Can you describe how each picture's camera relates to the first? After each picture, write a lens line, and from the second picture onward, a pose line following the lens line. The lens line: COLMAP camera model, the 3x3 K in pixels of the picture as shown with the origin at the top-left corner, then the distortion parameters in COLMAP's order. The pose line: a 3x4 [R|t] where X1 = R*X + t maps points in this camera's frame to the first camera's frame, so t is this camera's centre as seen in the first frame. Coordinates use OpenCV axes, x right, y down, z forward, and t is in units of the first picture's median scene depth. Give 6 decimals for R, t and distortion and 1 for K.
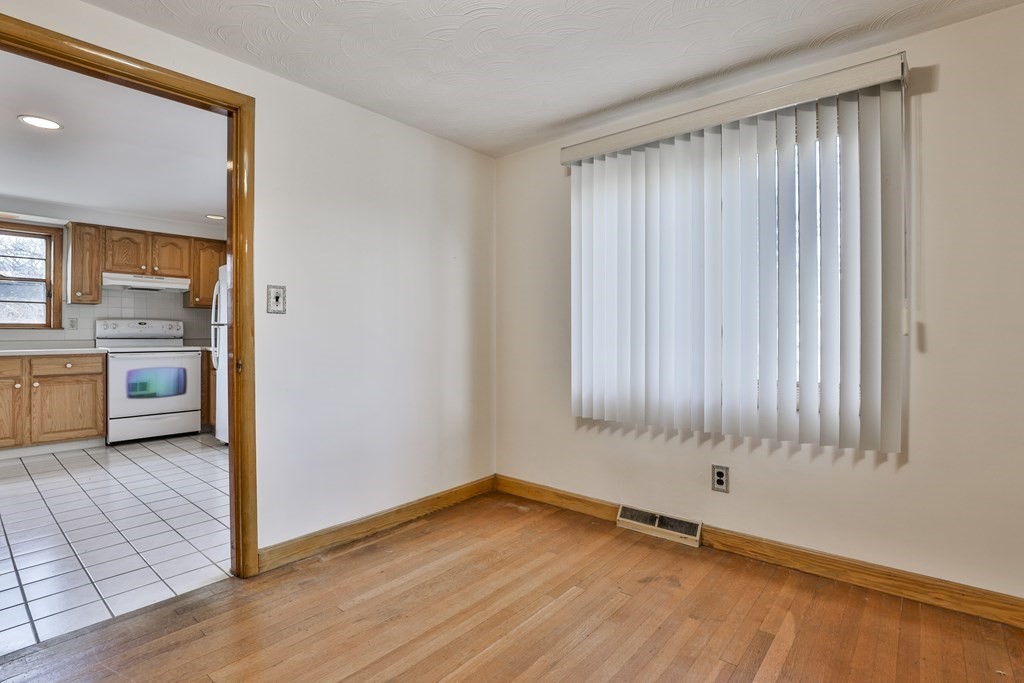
lens RADIAL K [[492.8, 0, 509.0], [0, 492.8, 337.3], [0, 0, 1]] dist [-0.032044, 0.012288]
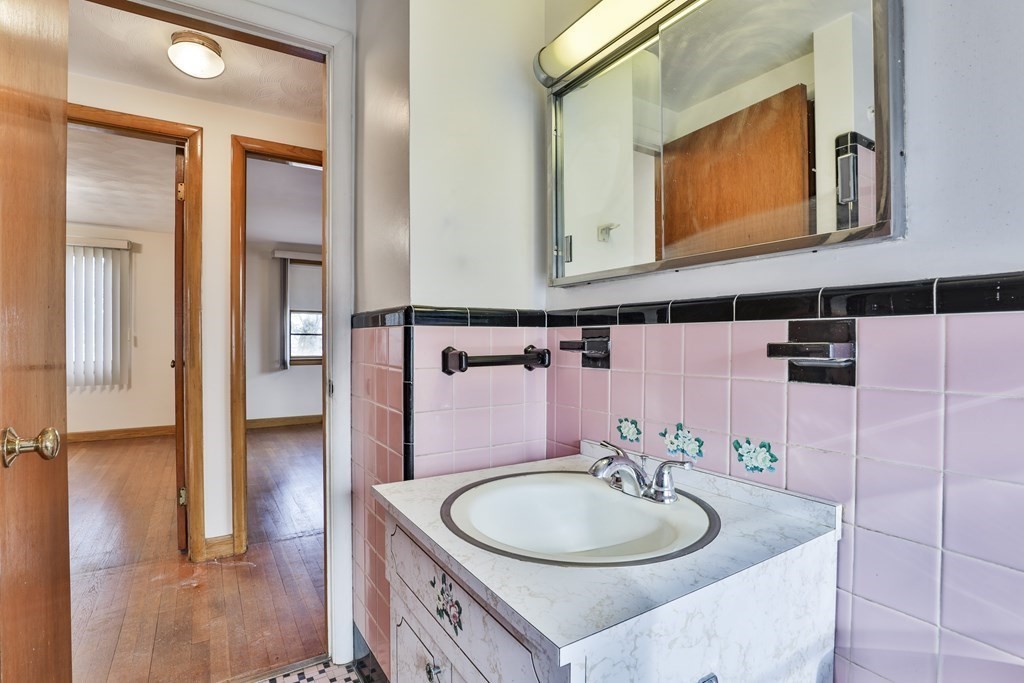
lens RADIAL K [[492.8, 0, 535.9], [0, 492.8, 339.5], [0, 0, 1]] dist [-0.032044, 0.012288]
pose [[0.269027, -0.004376, 0.963123, -1.171510], [0.001710, 0.999990, 0.004066, -0.019381], [-0.963131, 0.000553, 0.269032, -1.896324]]
